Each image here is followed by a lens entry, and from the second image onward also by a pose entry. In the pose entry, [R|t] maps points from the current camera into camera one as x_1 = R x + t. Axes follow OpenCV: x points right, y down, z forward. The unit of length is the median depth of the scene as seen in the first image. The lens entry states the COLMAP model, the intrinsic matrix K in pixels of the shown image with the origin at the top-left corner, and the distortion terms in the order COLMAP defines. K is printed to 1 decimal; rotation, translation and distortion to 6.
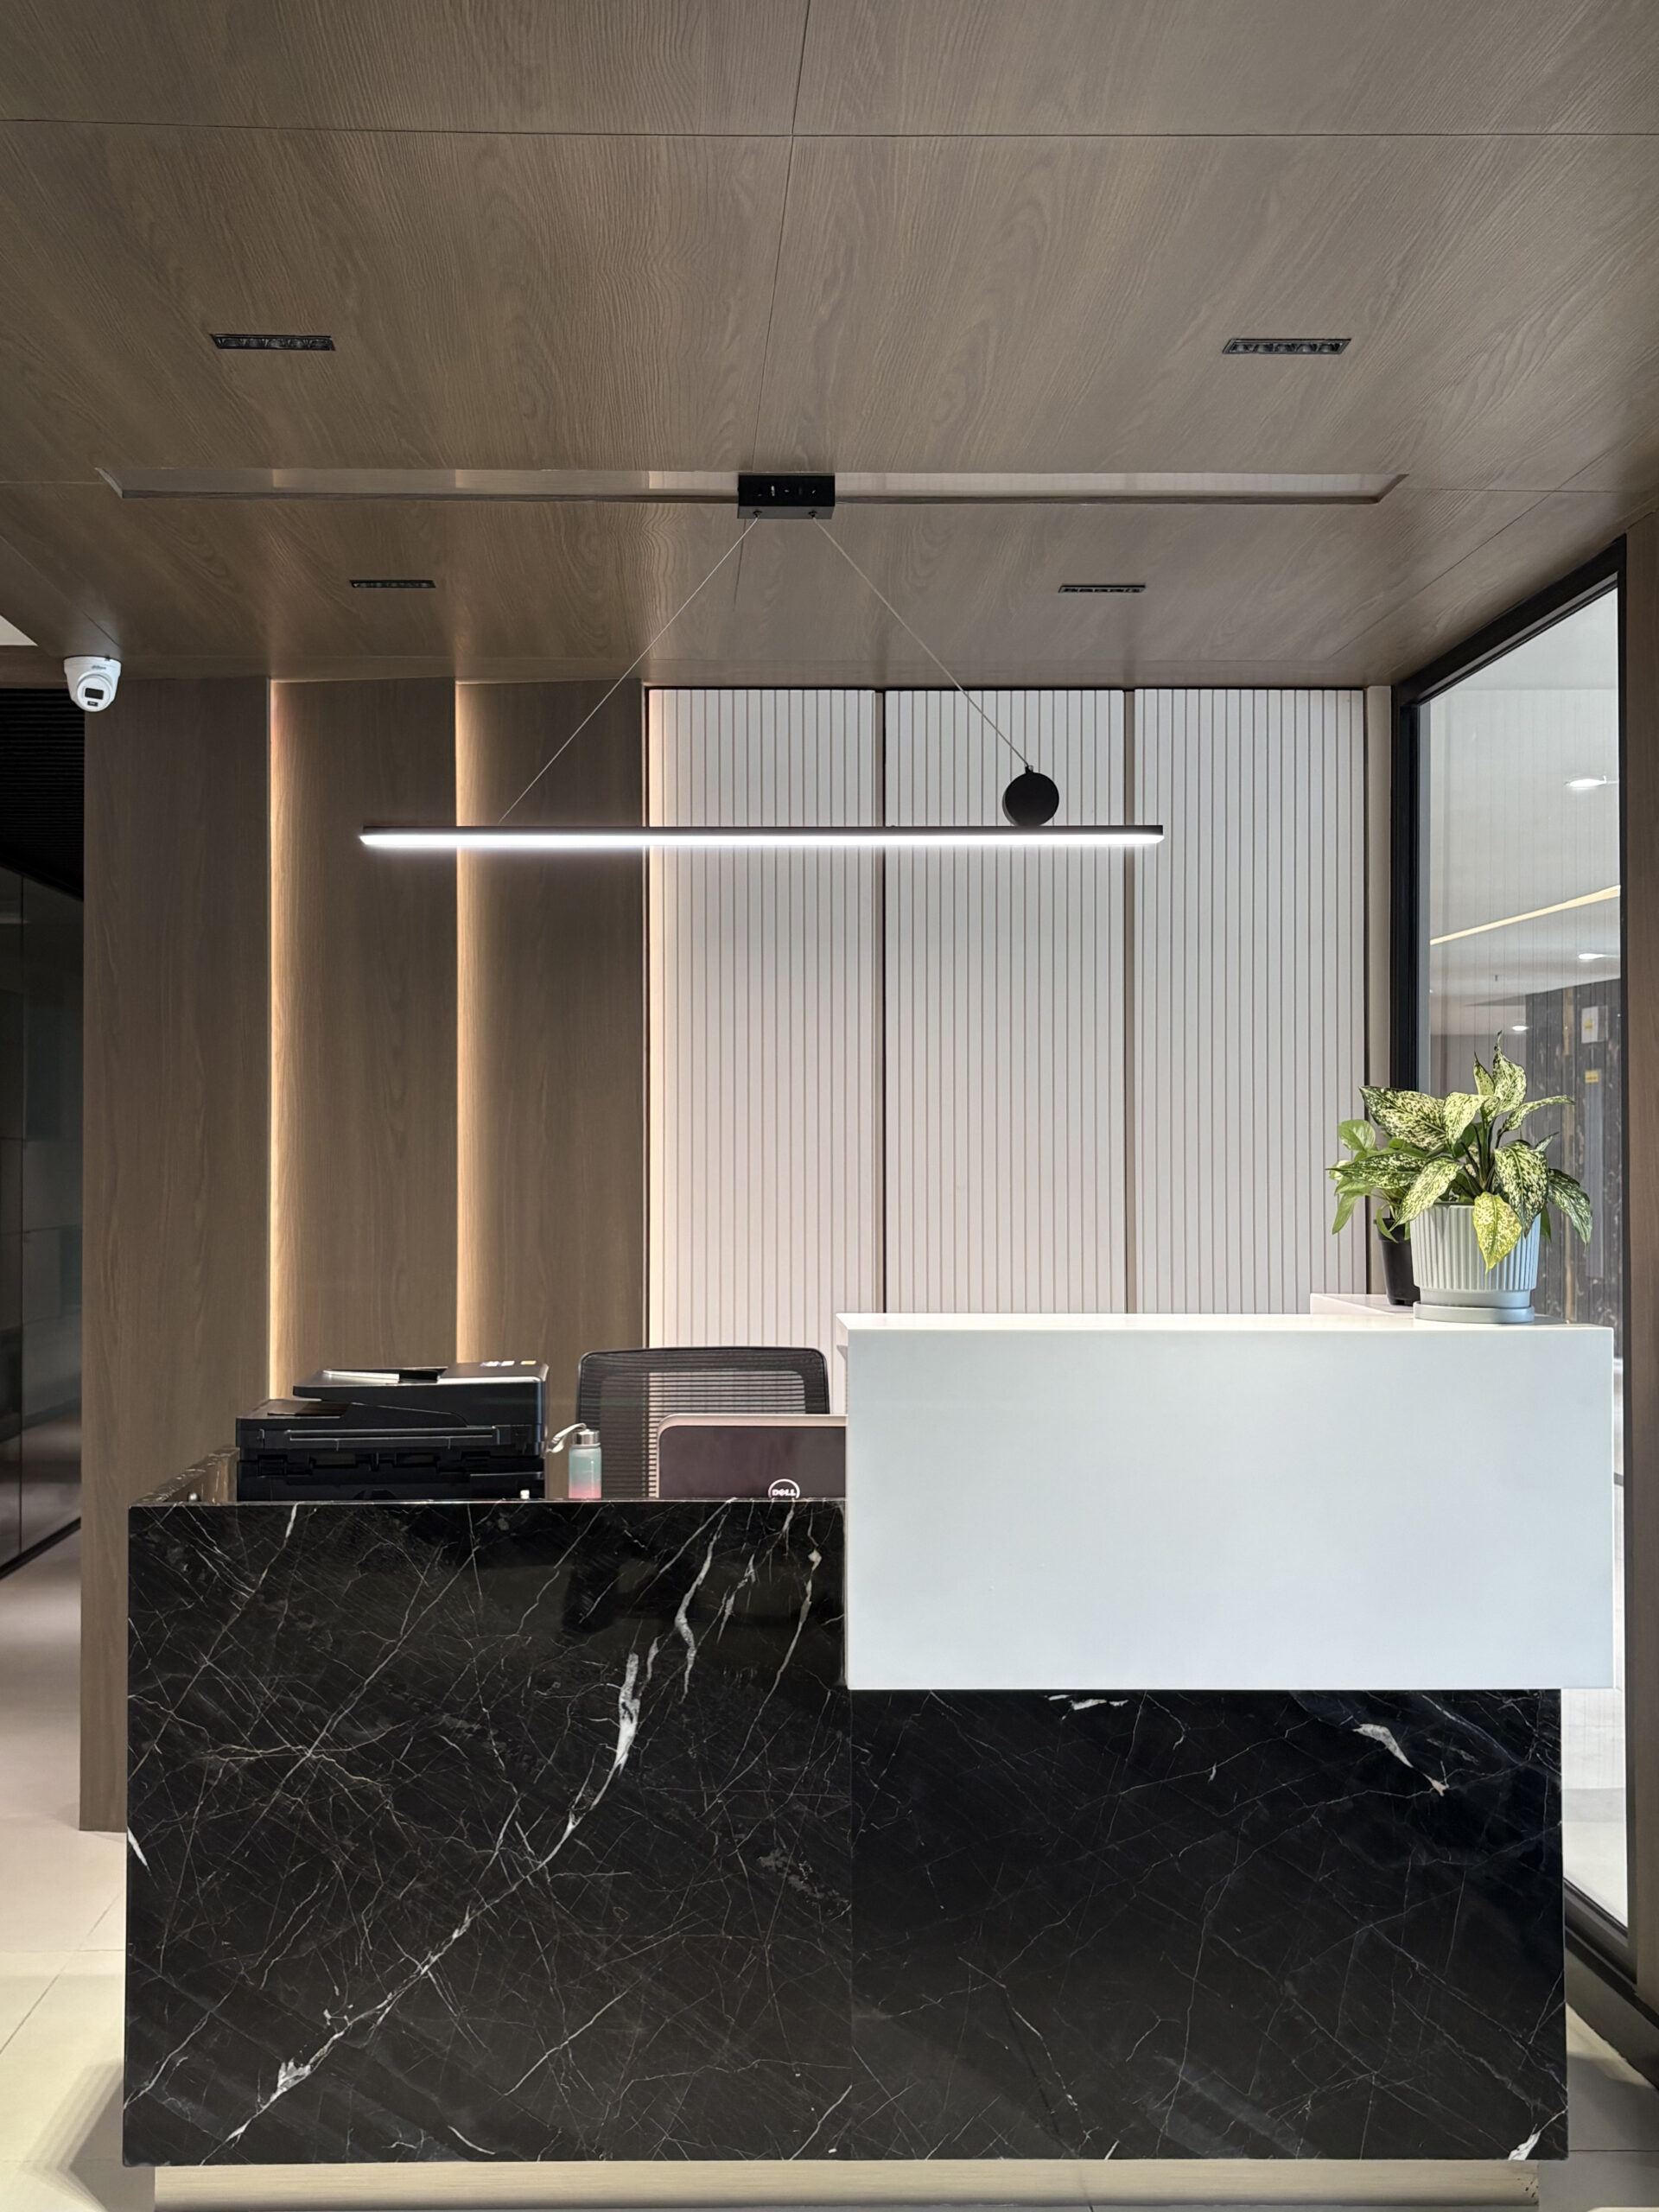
lens RADIAL K [[2113.9, 0, 828.0], [0, 2113.9, 1112.4], [0, 0, 1]] dist [0.010910, 0.000000]
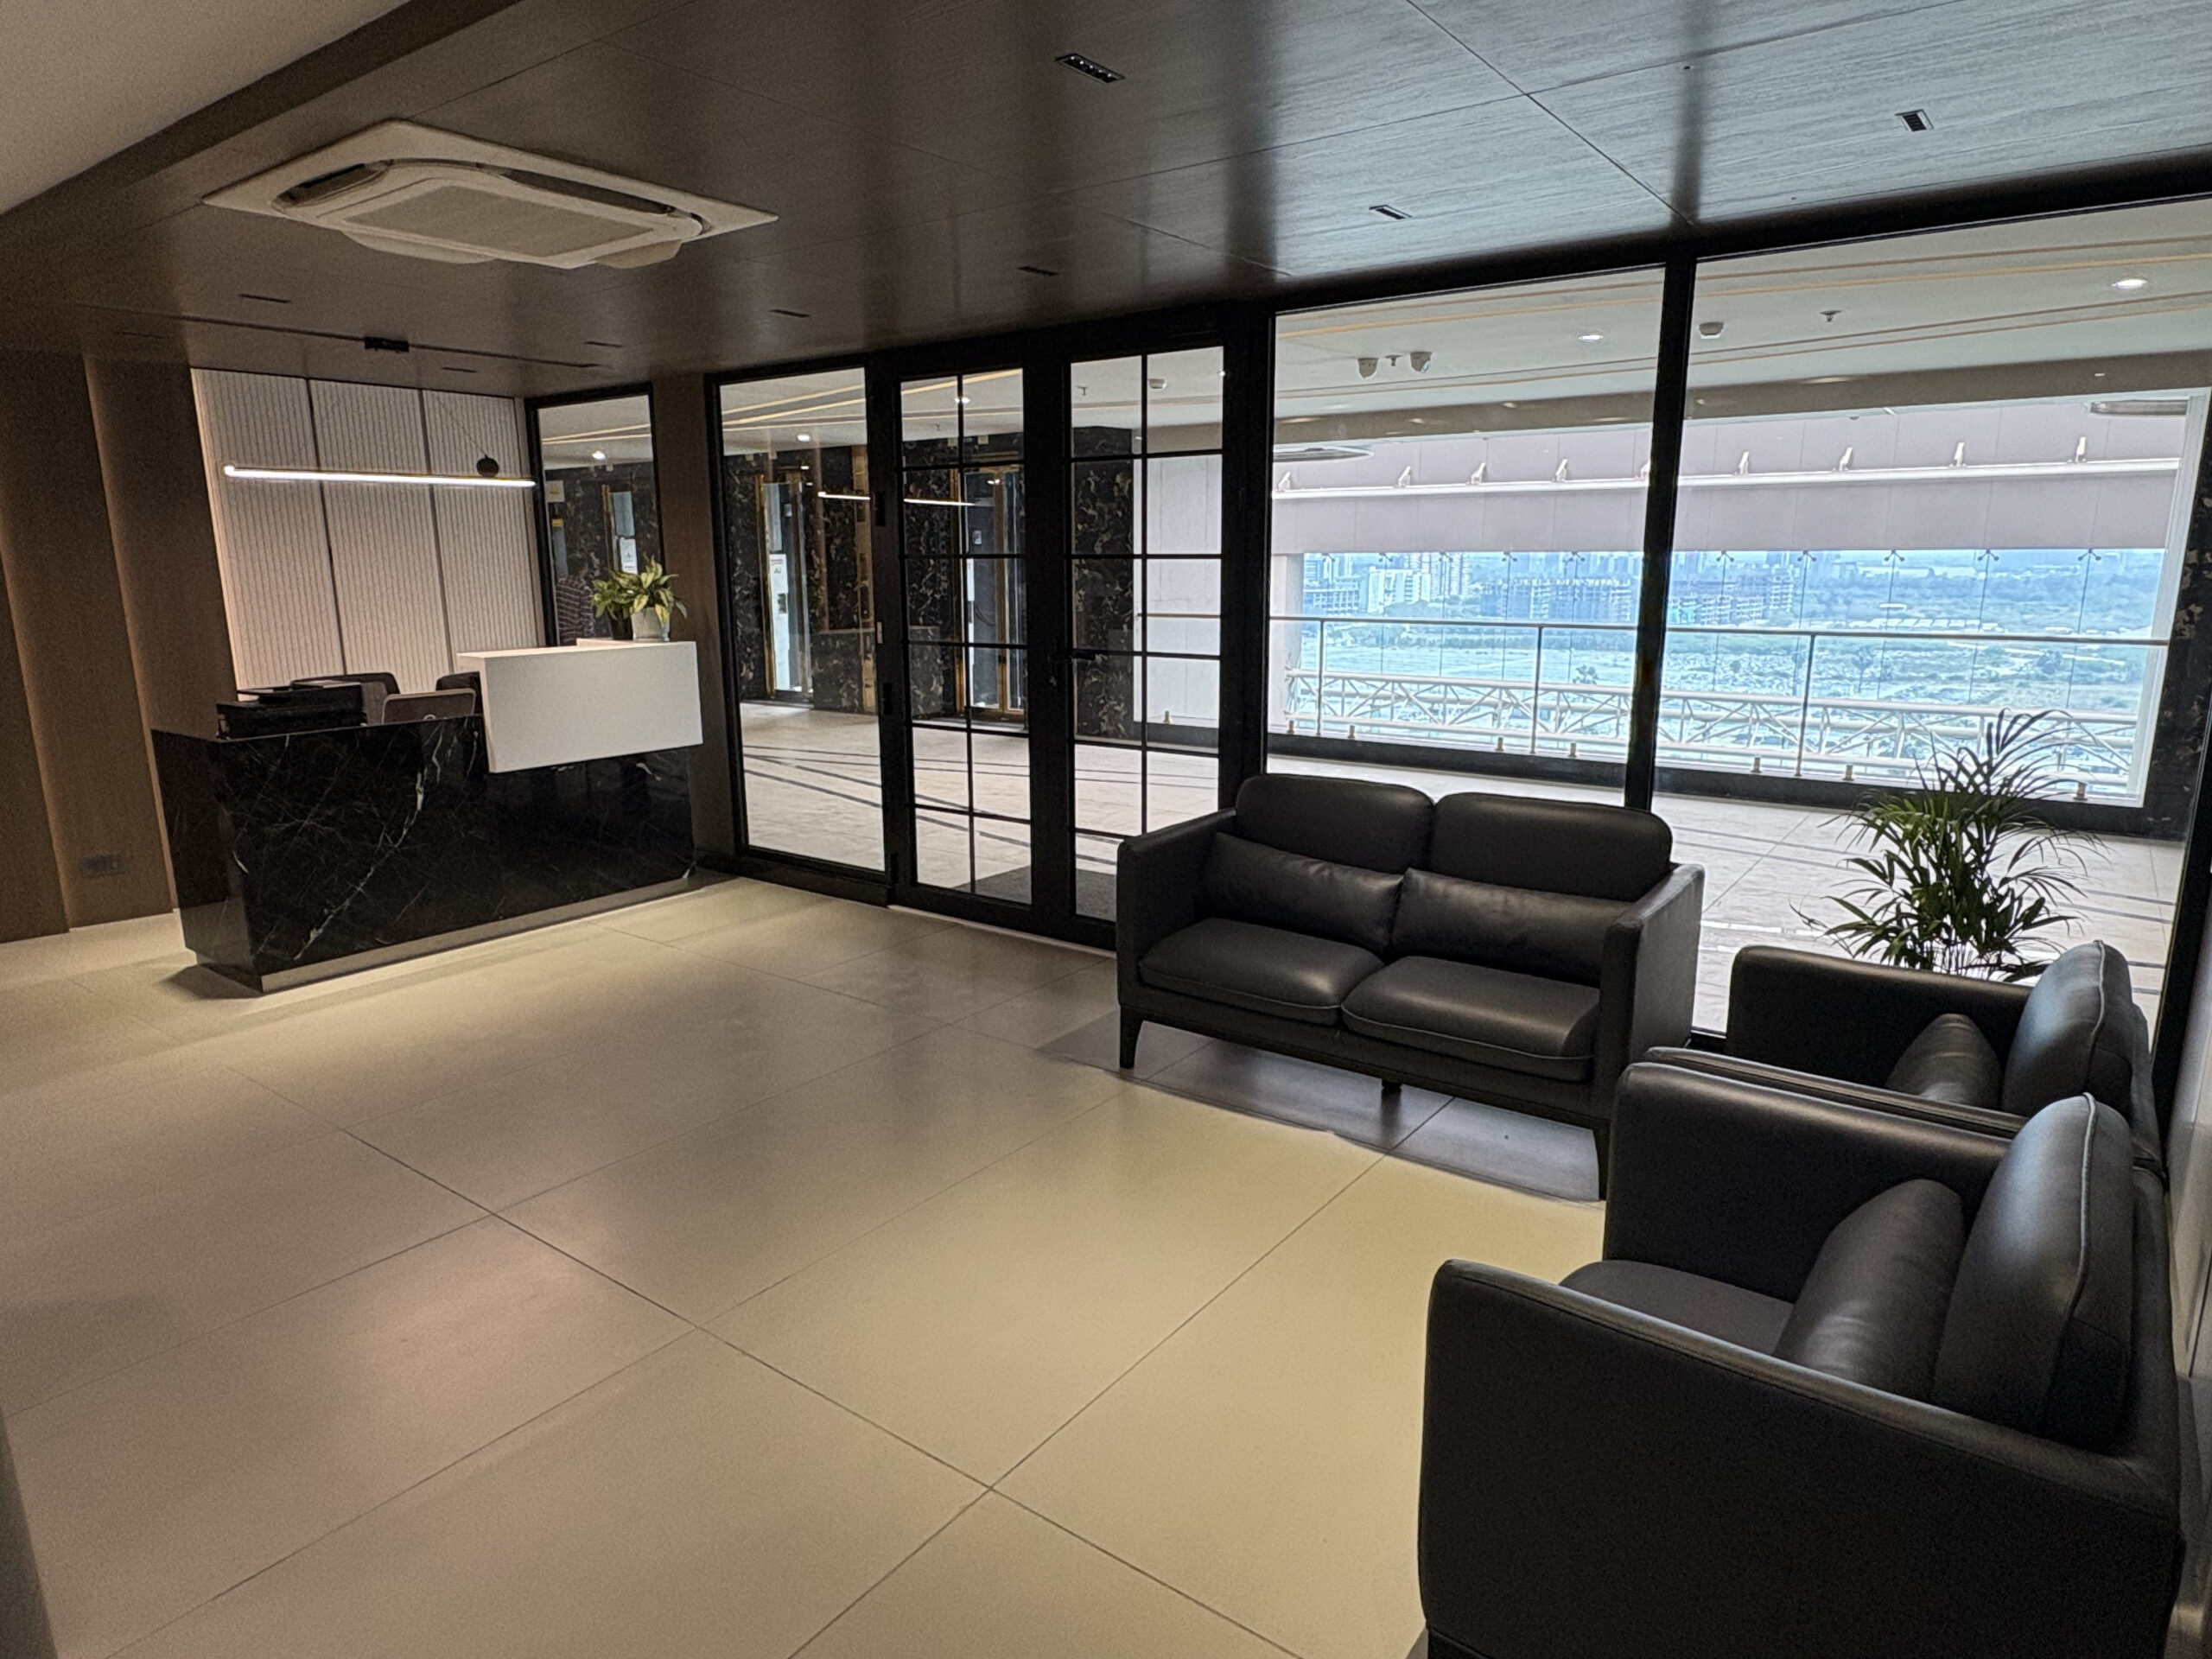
lens RADIAL K [[1303.4, 0, 1107.1], [0, 1303.4, 831.0], [0, 0, 1]] dist [-0.001631, -0.000687]
pose [[0.604848, -0.169964, 0.777992, -0.938478], [-0.010215, 0.975222, 0.220994, -0.074900], [-0.796276, -0.141615, 0.588124, -0.842866]]
